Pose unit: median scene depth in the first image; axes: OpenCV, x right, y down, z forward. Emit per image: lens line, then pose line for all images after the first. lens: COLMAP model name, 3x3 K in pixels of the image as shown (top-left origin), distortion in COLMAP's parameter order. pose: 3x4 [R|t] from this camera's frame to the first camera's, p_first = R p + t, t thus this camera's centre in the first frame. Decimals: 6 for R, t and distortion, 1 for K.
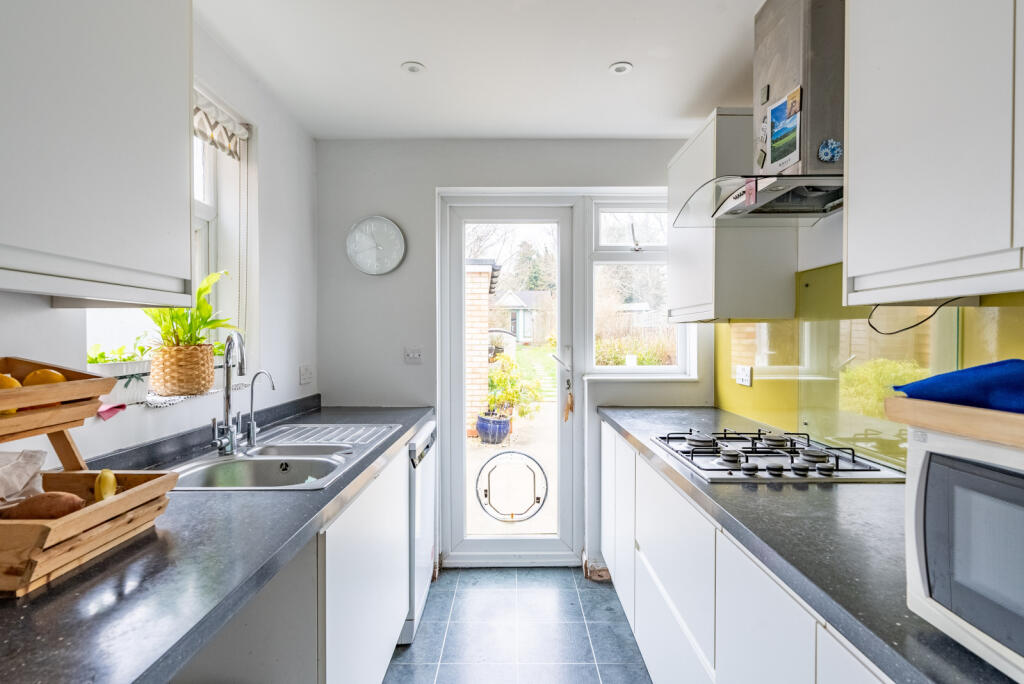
lens RADIAL K [[542.8, 0, 514.1], [0, 542.8, 346.1], [0, 0, 1]] dist [-0.003712, 0.000033]
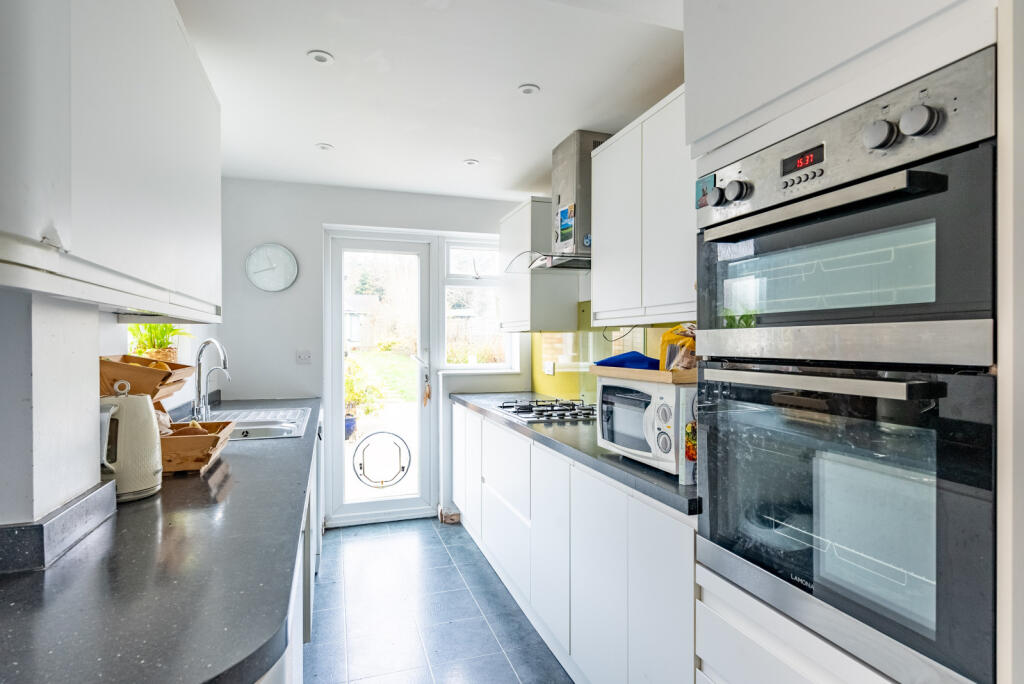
lens RADIAL K [[542.8, 0, 514.1], [0, 542.8, 346.1], [0, 0, 1]] dist [-0.003712, 0.000033]
pose [[0.949528, -0.001372, 0.313679, -0.119920], [0.004108, 0.999959, -0.008061, 0.004645], [-0.313655, 0.008943, 0.949495, -0.339142]]
